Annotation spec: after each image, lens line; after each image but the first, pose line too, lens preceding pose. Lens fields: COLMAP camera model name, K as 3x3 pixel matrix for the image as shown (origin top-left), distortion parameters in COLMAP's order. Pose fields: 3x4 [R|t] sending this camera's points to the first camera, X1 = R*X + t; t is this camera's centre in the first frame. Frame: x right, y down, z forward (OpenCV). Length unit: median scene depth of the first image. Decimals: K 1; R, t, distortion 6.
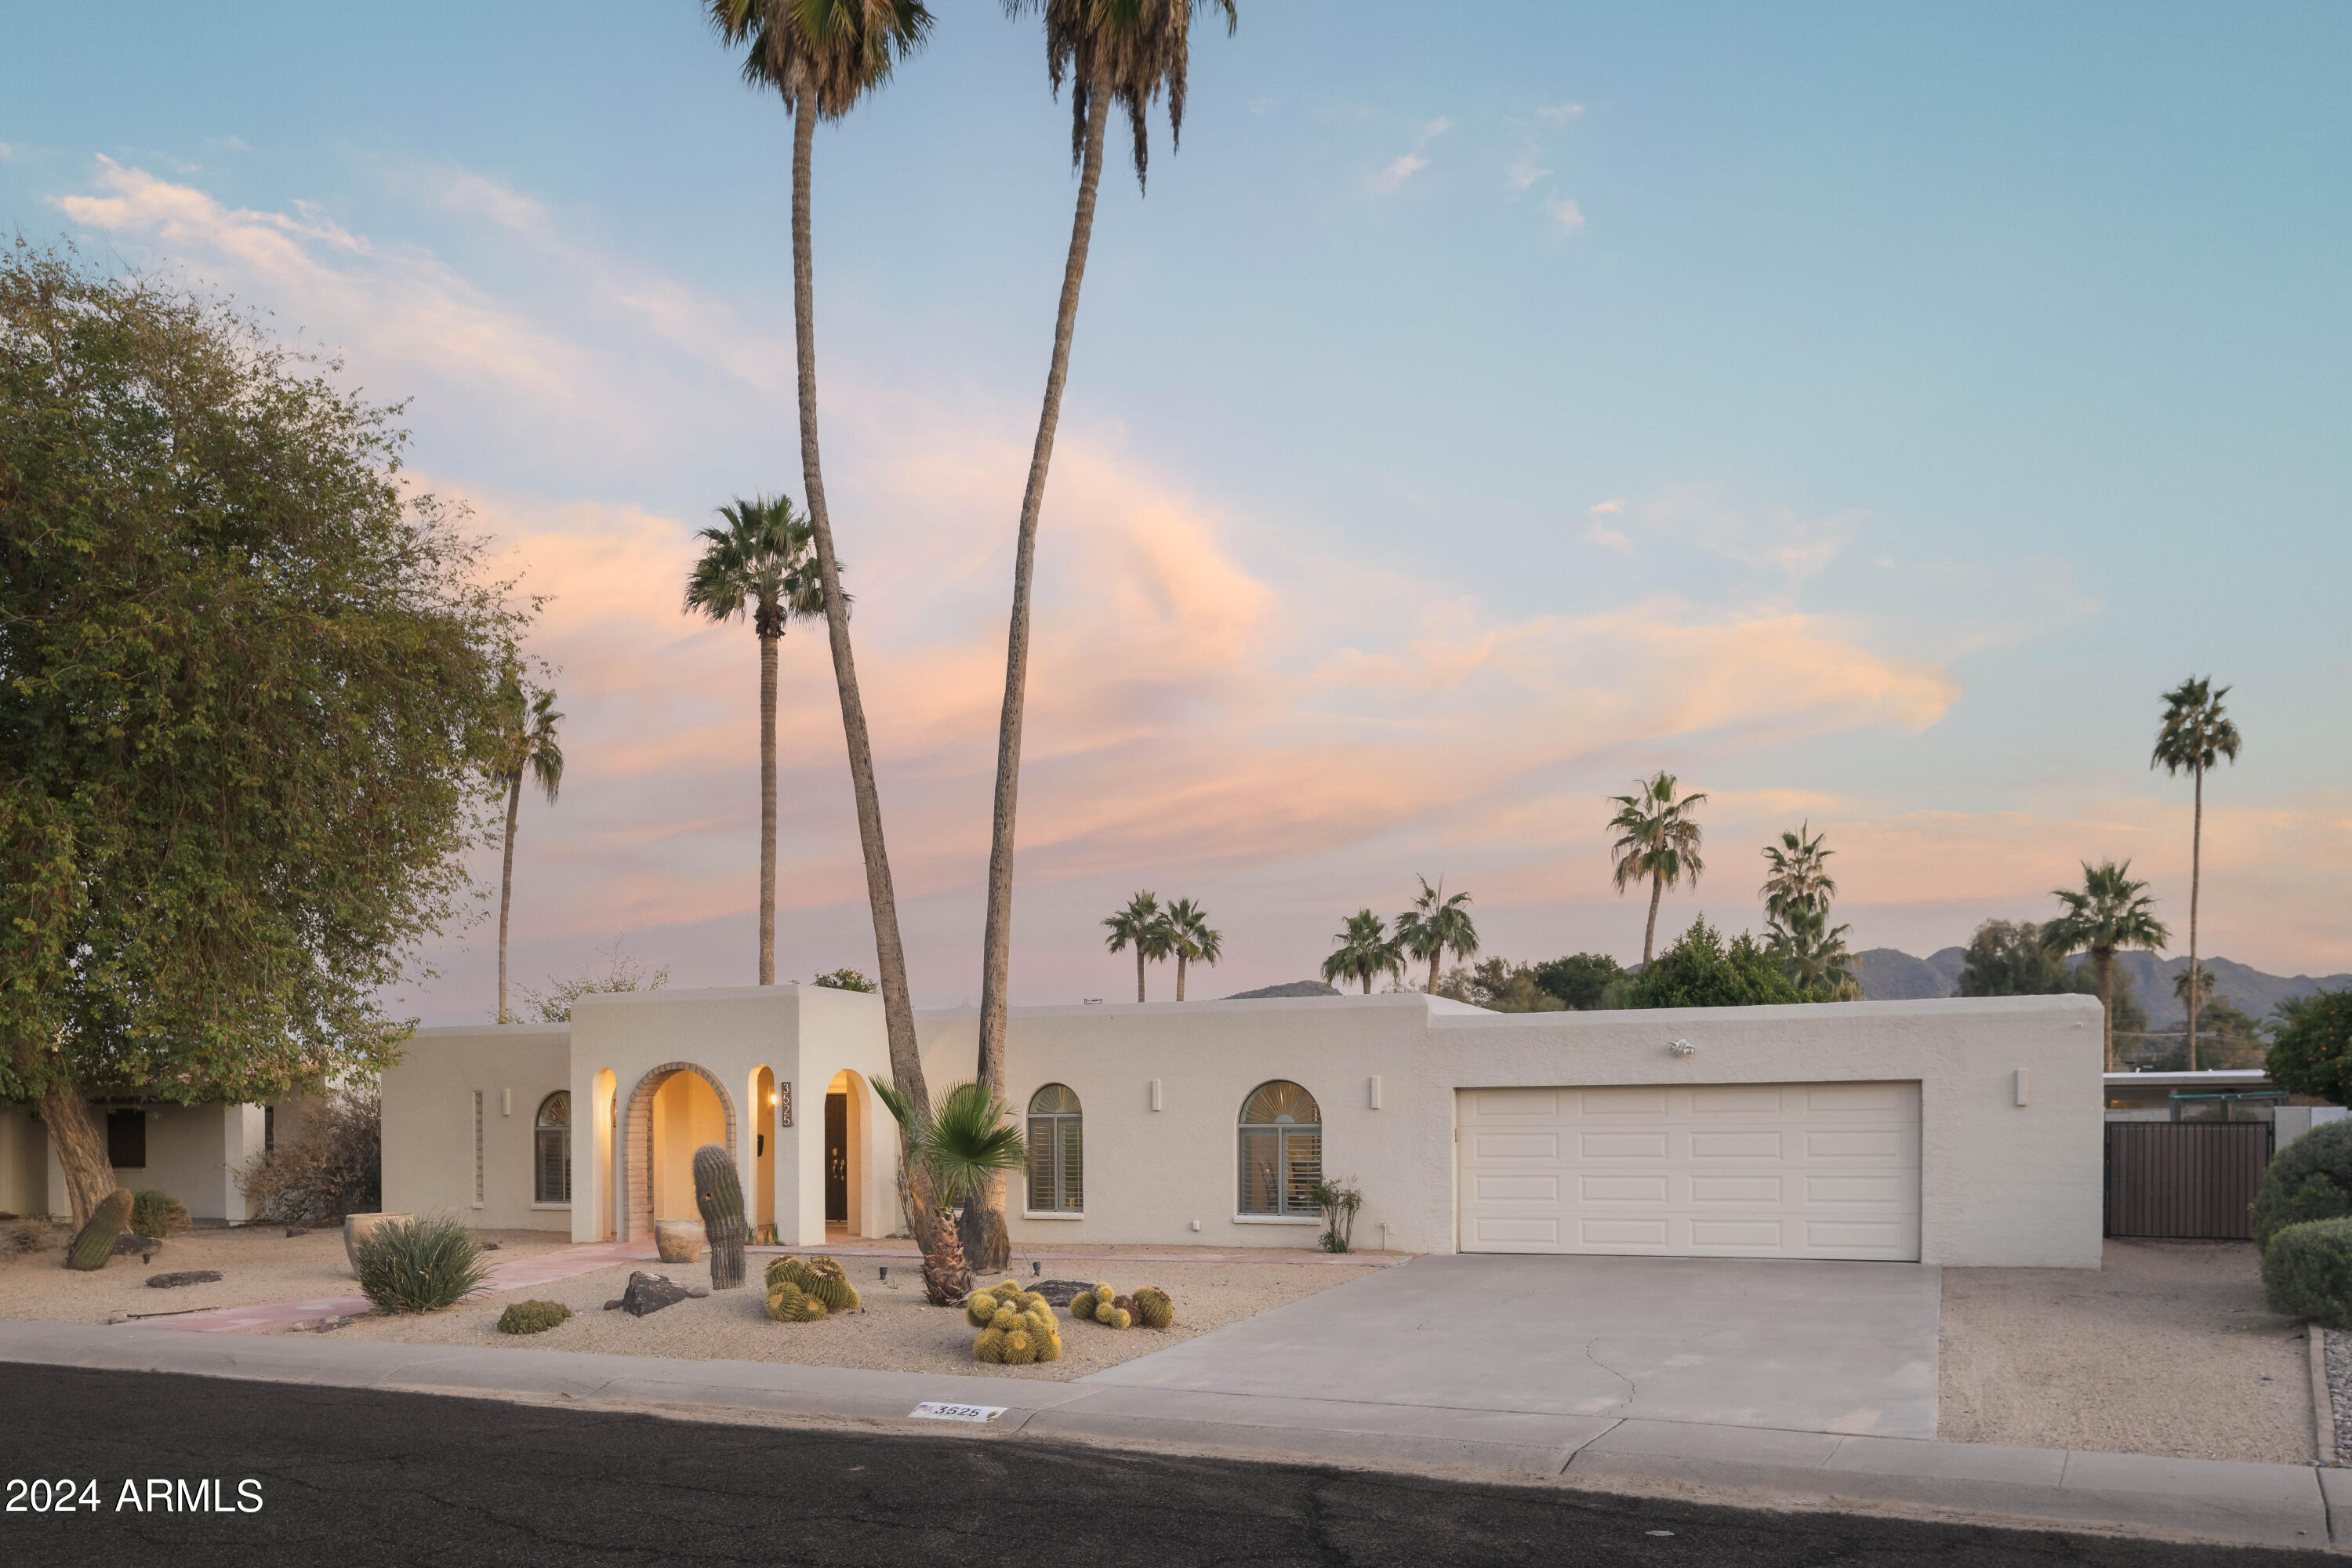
lens RADIAL K [[1777.5, 0, 1146.2], [0, 1777.5, 978.3], [0, 0, 1]] dist [-0.002944, 0.005733]
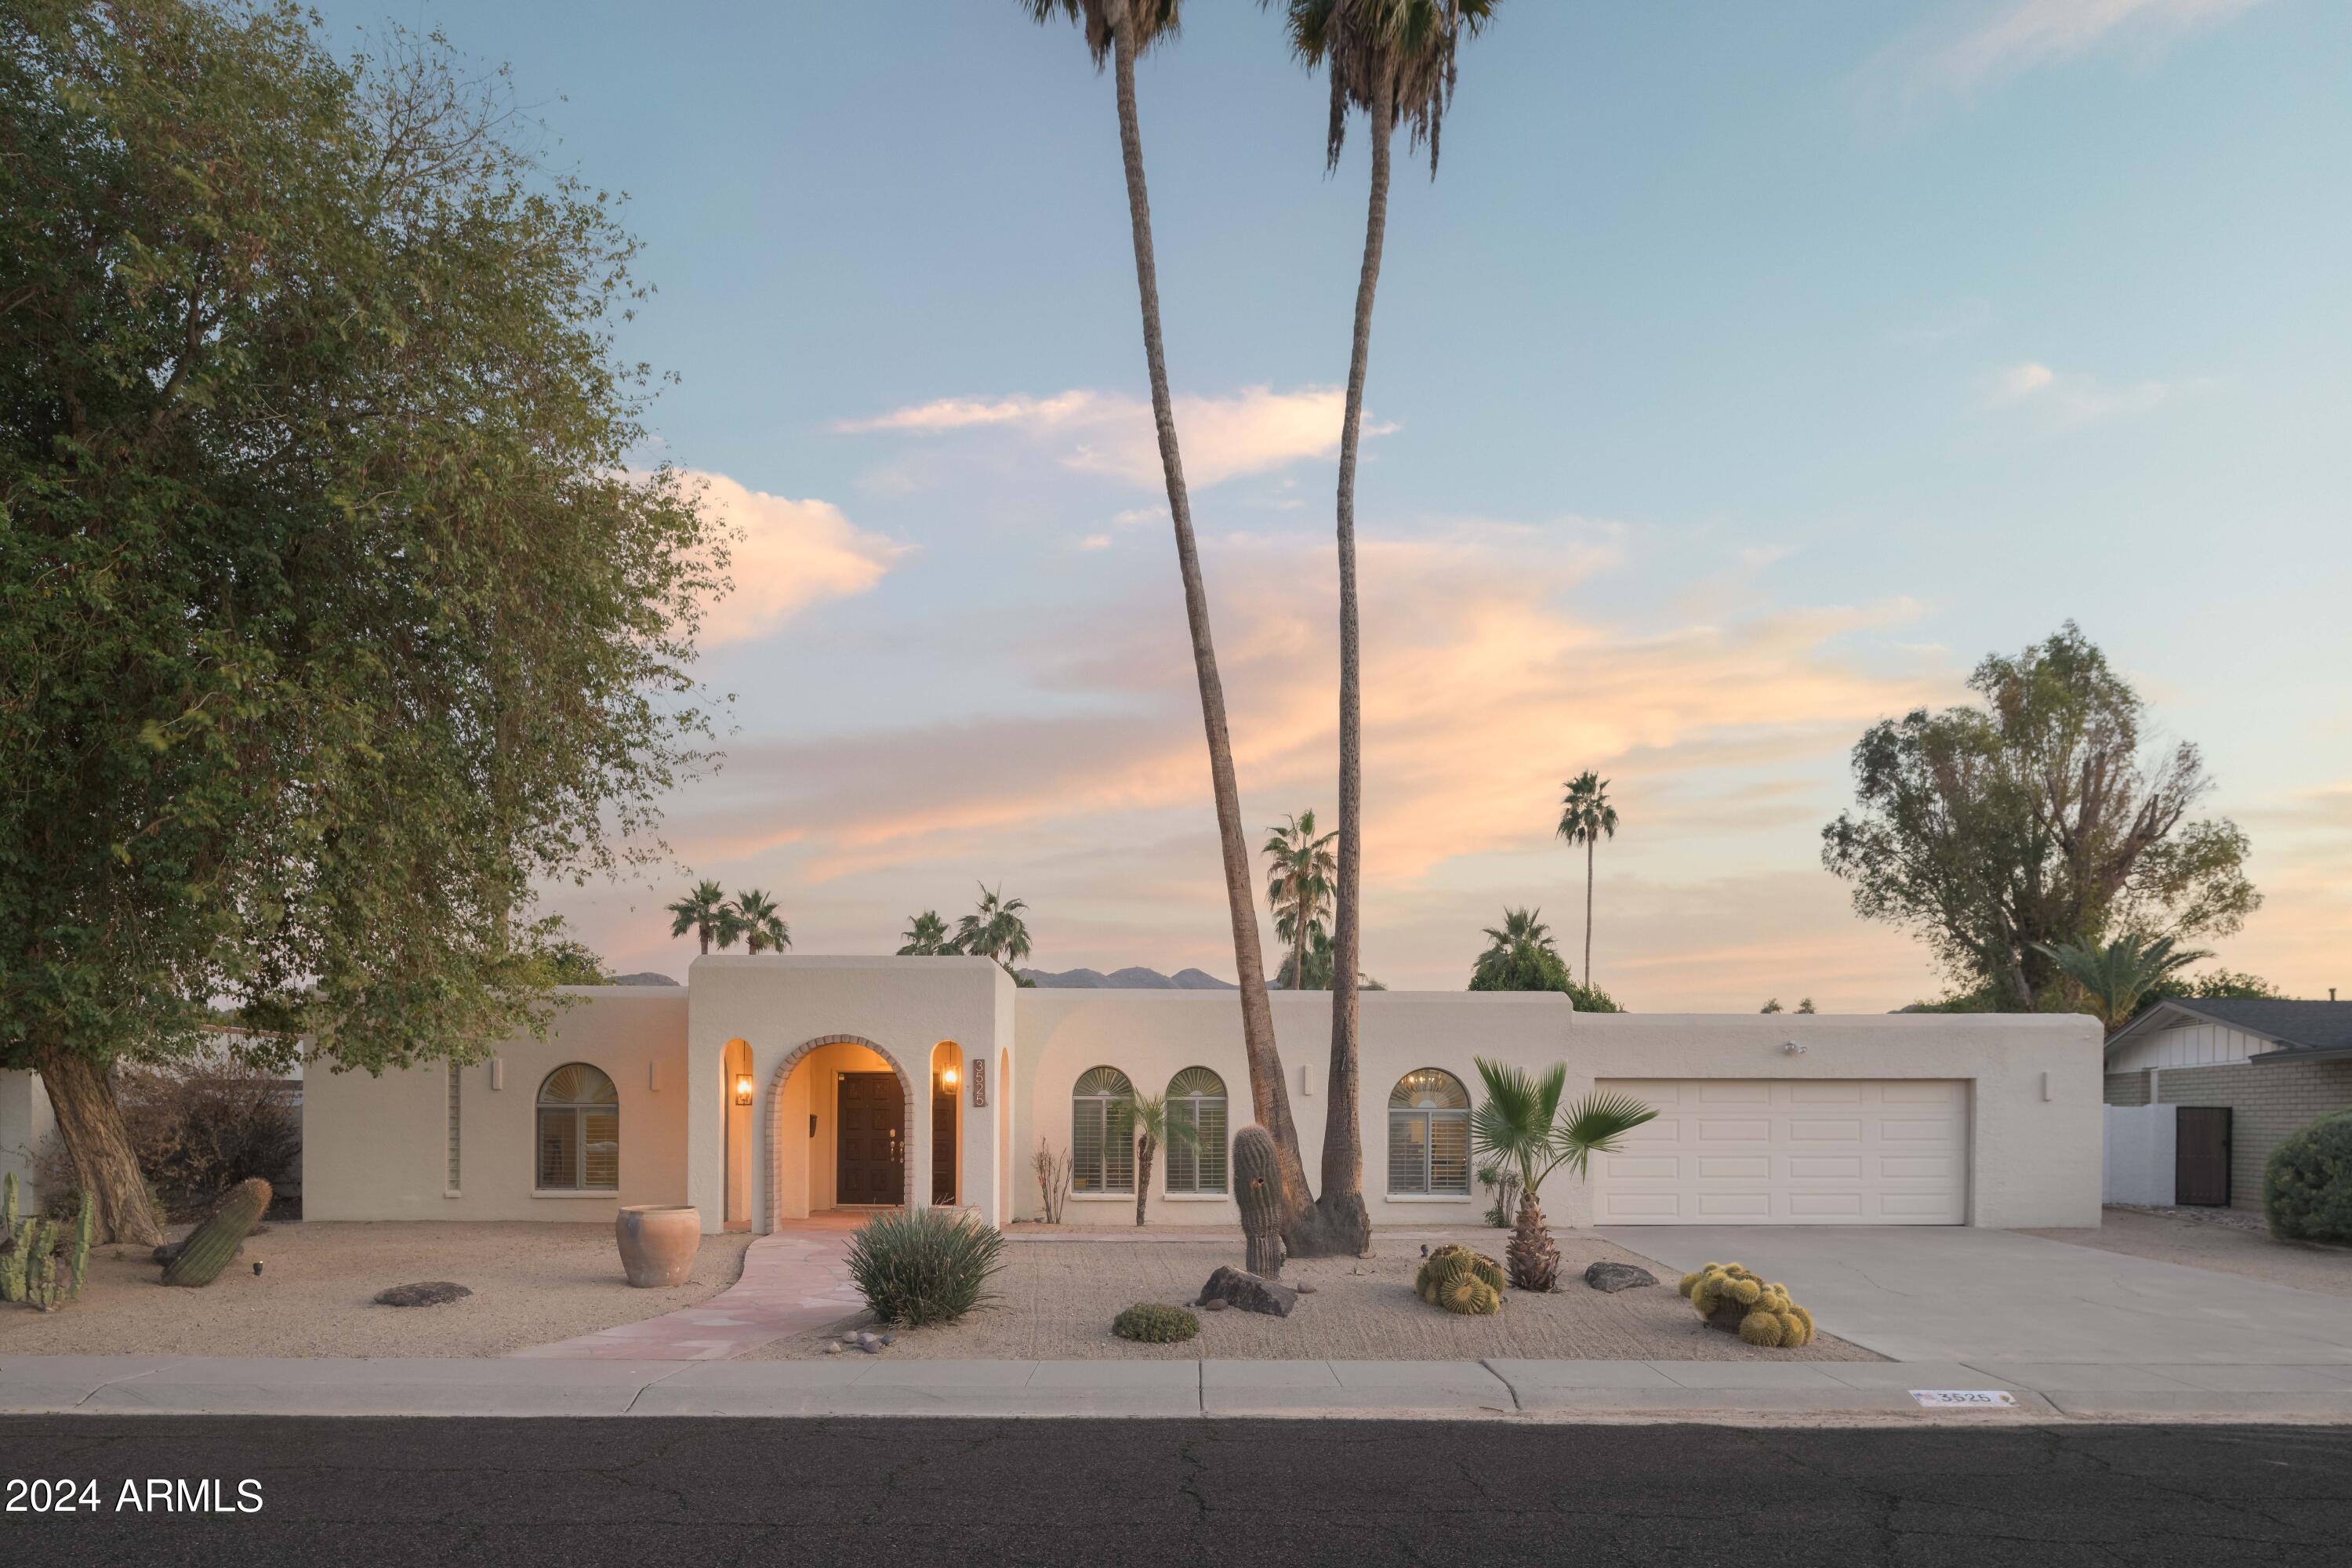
lens RADIAL K [[1569.5, 0, 1170.2], [0, 1569.5, 988.5], [0, 0, 1]] dist [-0.008831, -0.002928]
pose [[0.912048, 0.039962, 0.408132, -0.156677], [-0.042650, 0.999087, -0.002515, 0.006285], [-0.407860, -0.015114, 0.912919, 0.068385]]
